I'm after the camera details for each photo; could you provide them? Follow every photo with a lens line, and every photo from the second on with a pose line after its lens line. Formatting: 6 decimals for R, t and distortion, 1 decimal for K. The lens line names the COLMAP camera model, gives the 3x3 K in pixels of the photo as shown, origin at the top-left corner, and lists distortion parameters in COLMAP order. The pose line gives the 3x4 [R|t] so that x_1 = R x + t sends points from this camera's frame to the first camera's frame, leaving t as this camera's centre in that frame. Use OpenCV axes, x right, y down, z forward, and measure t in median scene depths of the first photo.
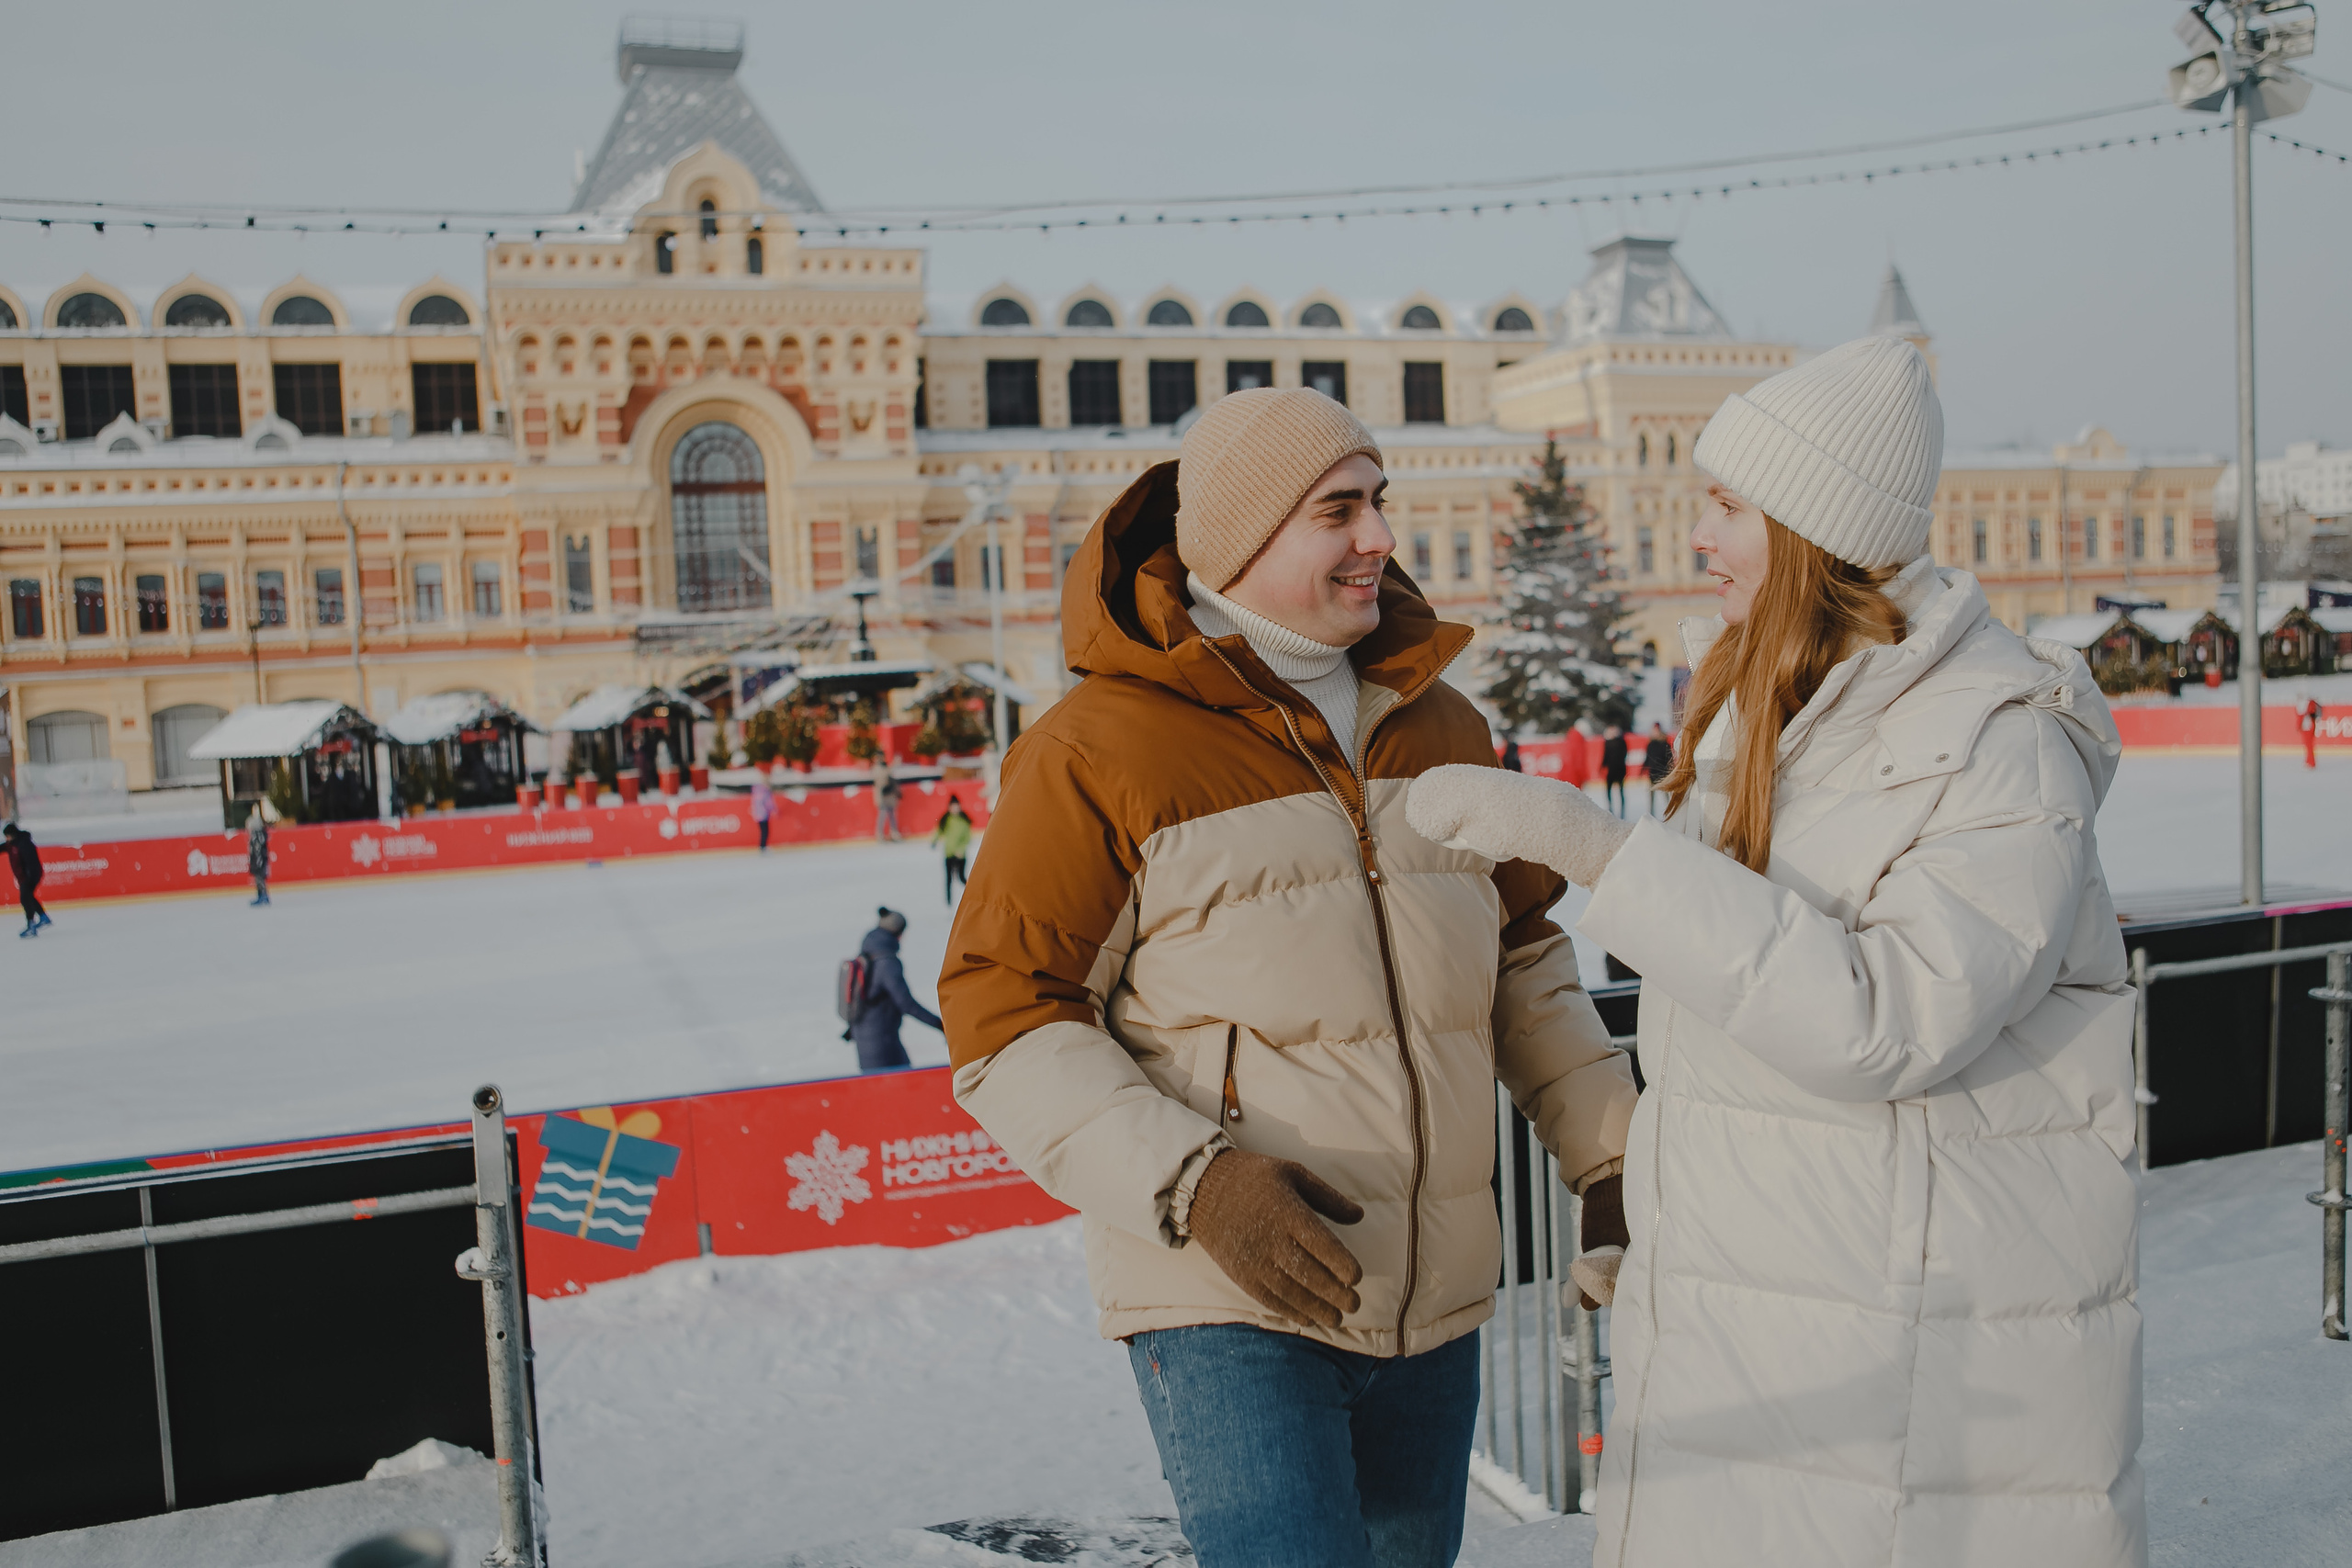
lens RADIAL K [[2038.5, 0, 1196.1], [0, 2038.5, 747.3], [0, 0, 1]] dist [-0.070045, 0.050822]
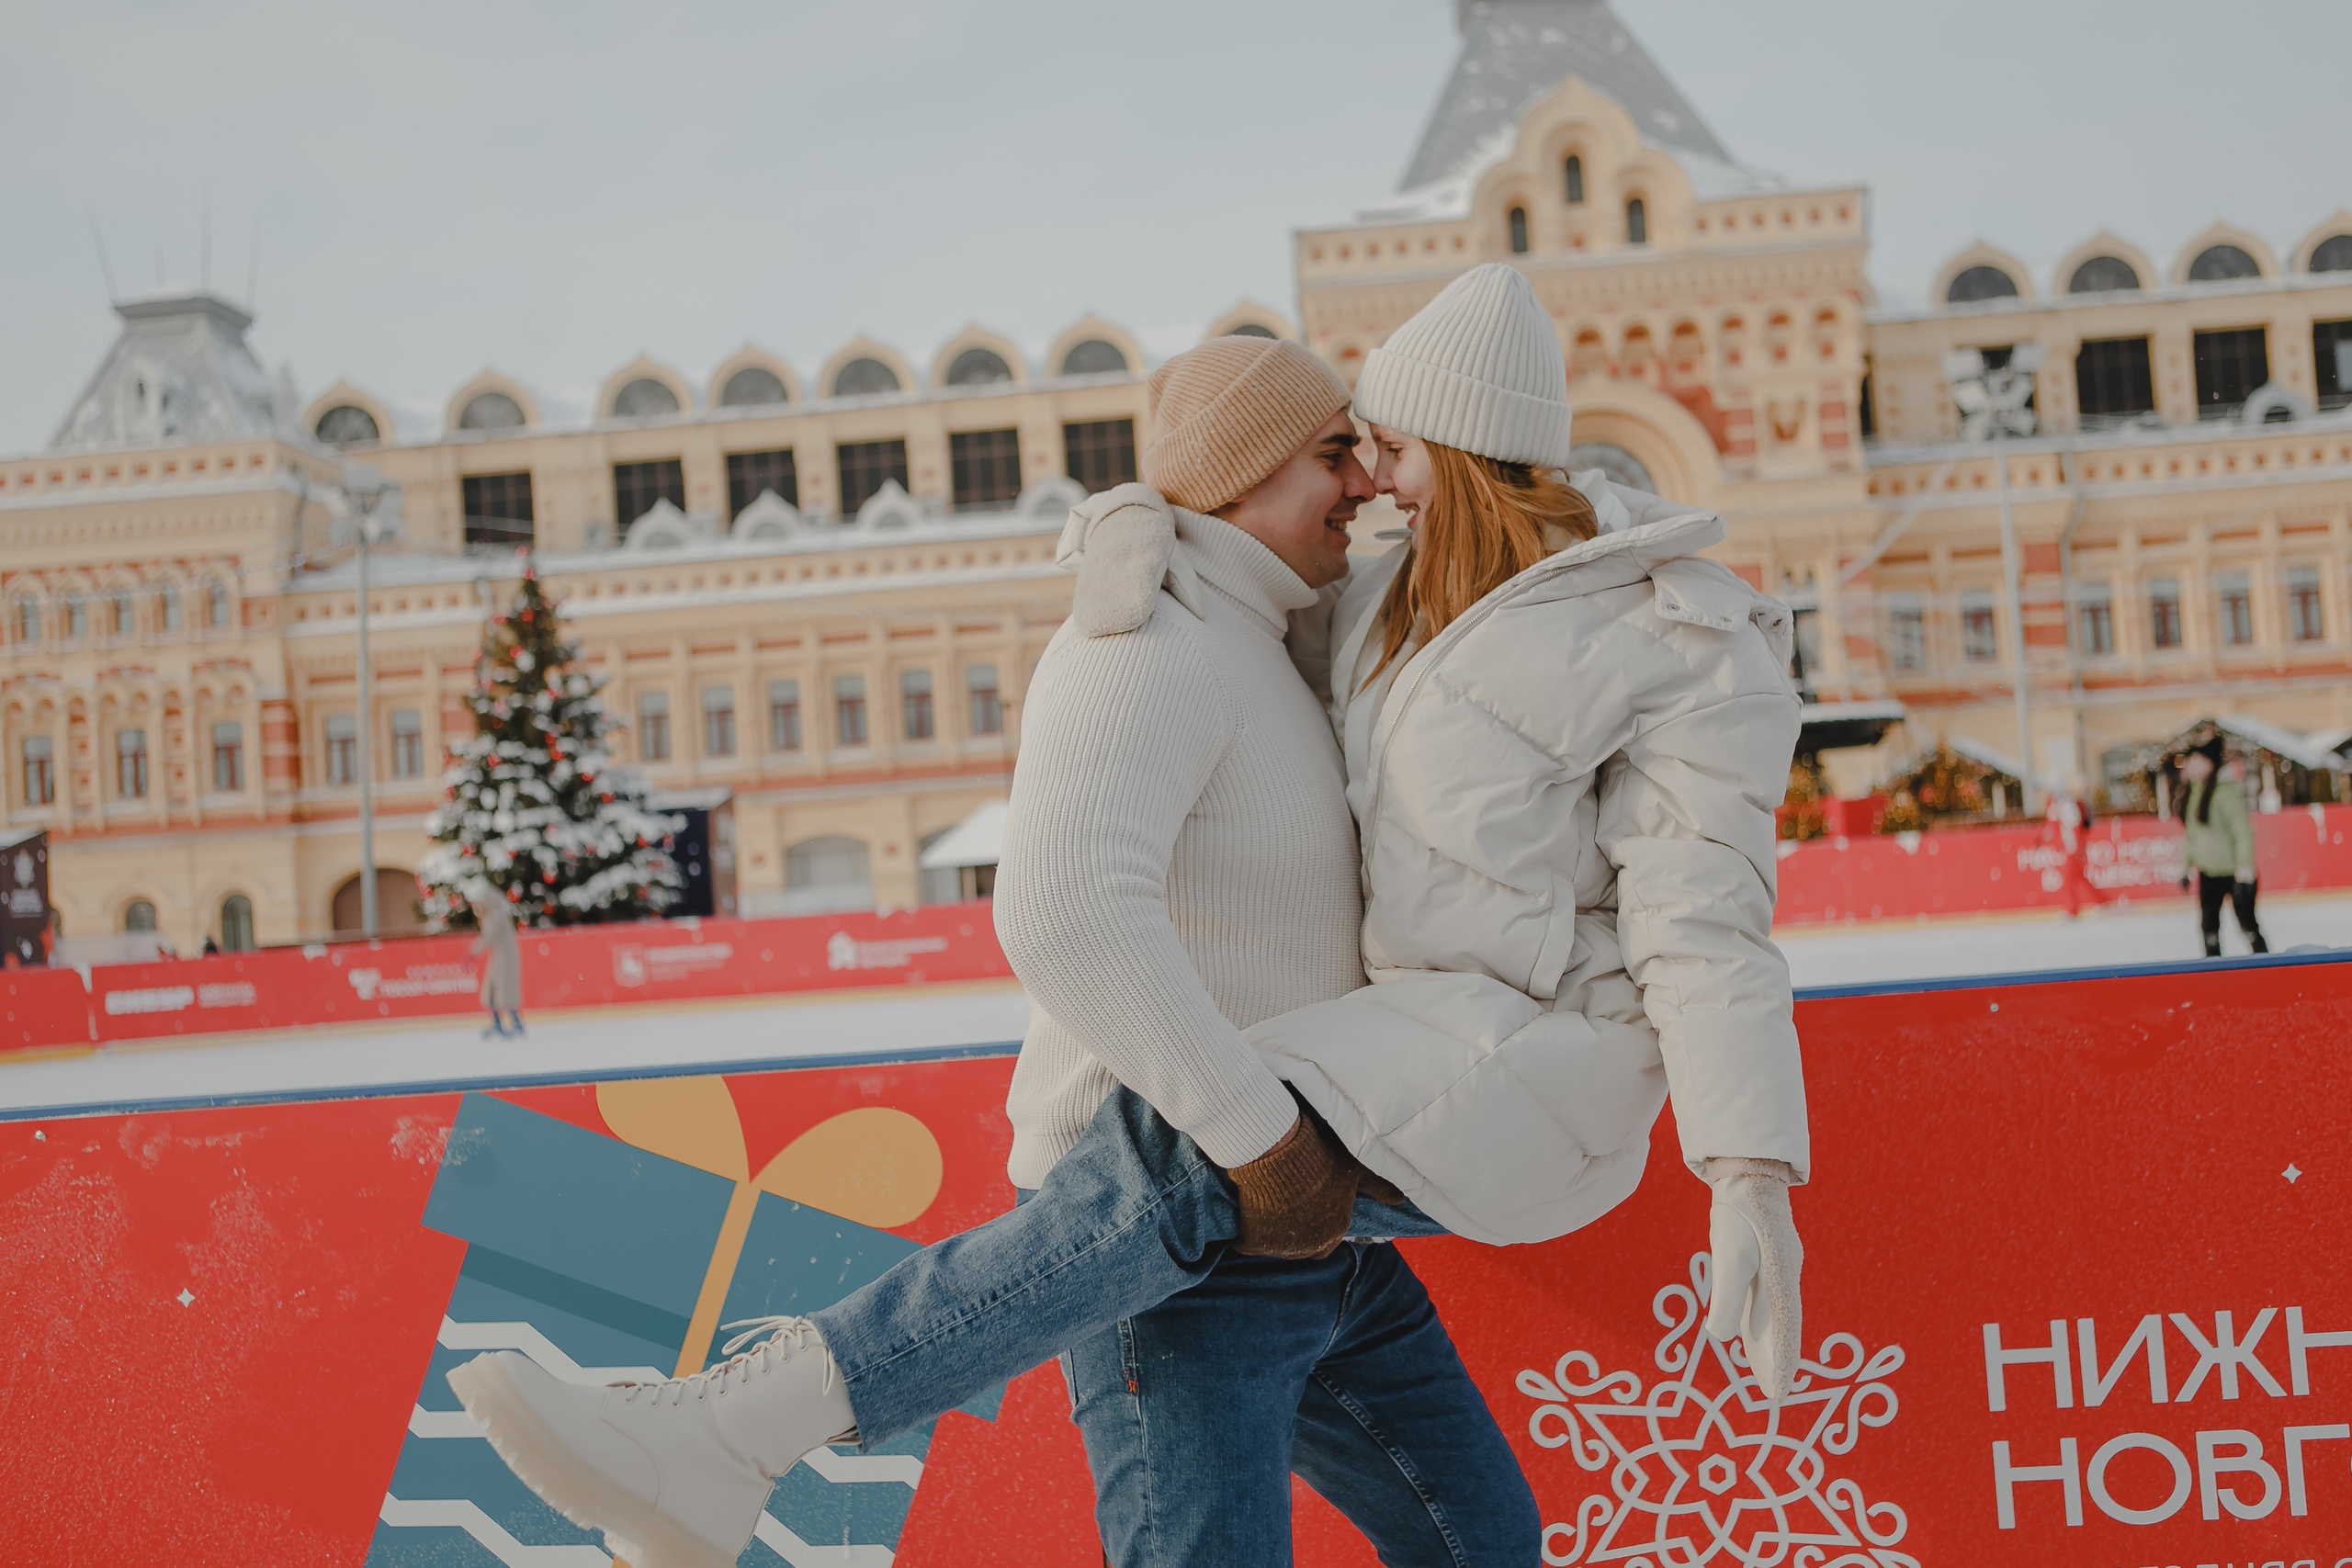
lens RADIAL K [[2465.3, 0, 1166.4], [0, 2465.3, 727.5], [0, 0, 1]] dist [-0.036013, 0.000000]
pose [[0.915741, -0.037879, -0.399980, -0.018497], [0.004385, 0.996429, -0.084325, 0.022416], [0.401745, 0.075466, 0.912637, 0.105951]]
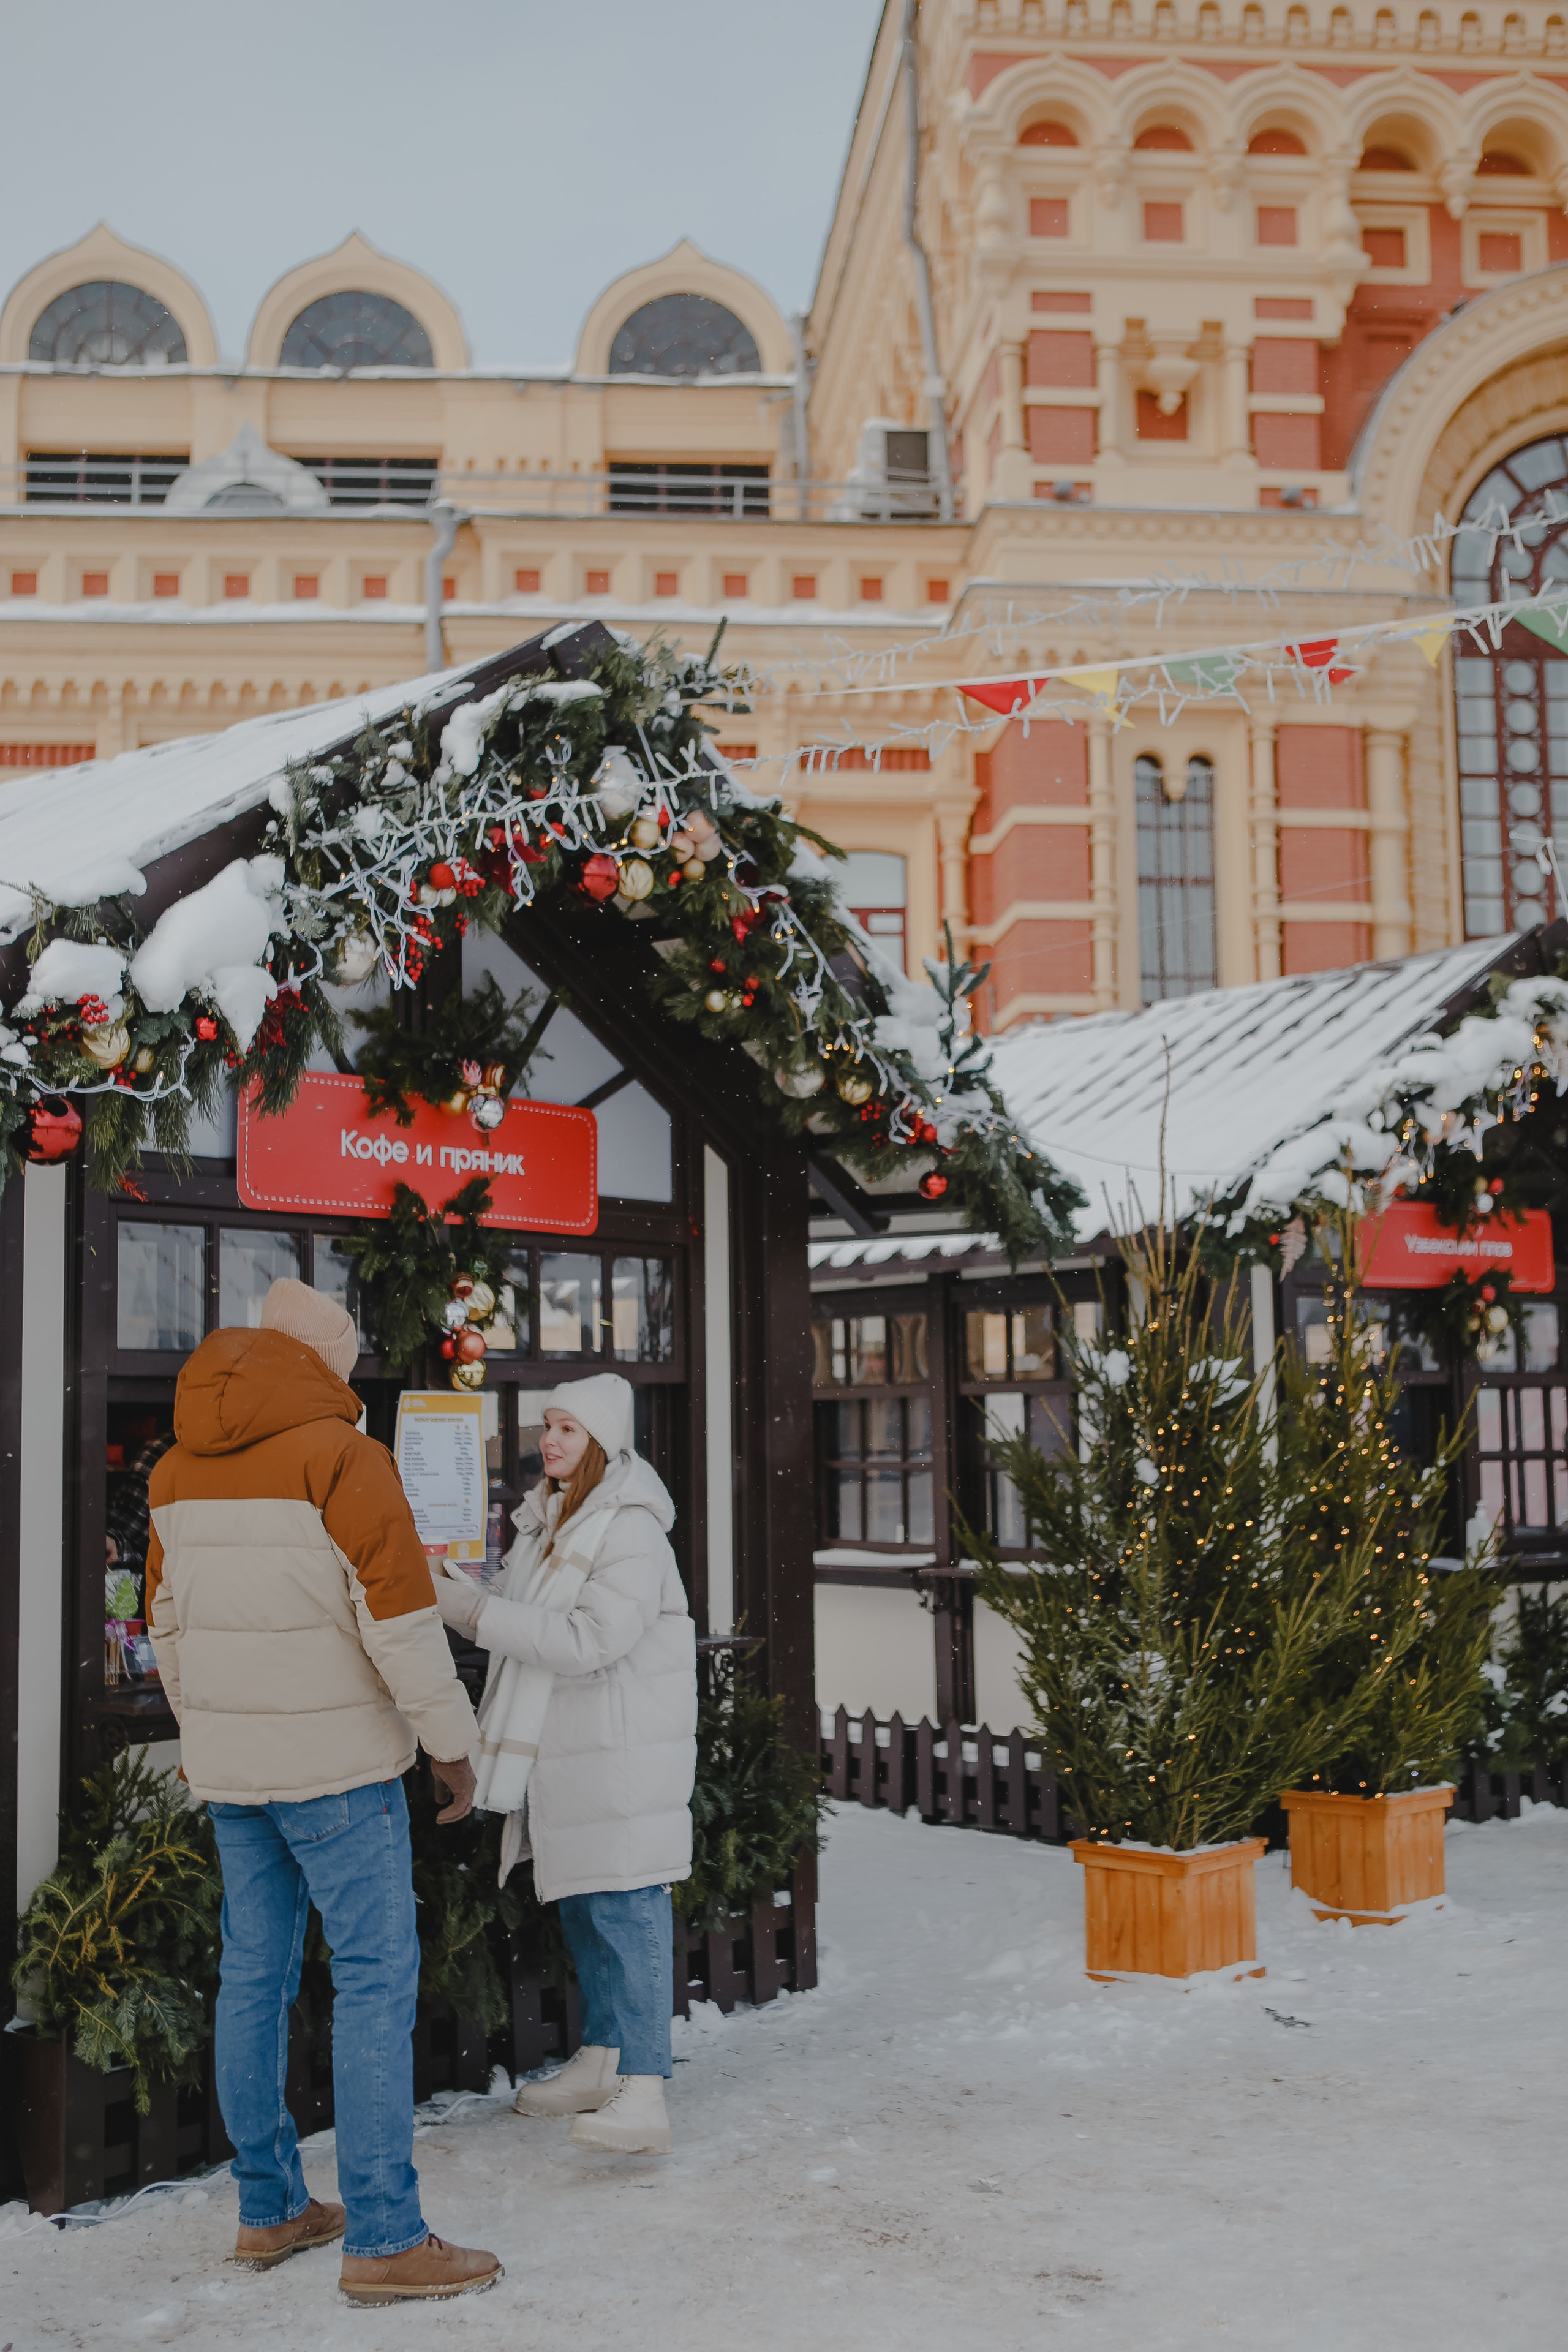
lens RADIAL K [[2624.4, 0, 756.1], [0, 2624.4, 1141.4], [0, 0, 1]] dist [-0.010955, 0.000000]
pose [[0.967622, 0.013728, -0.252031, -0.258630], [-0.050475, 0.988874, -0.139927, 0.009620], [0.247306, 0.148118, 0.957549, 0.600921]]
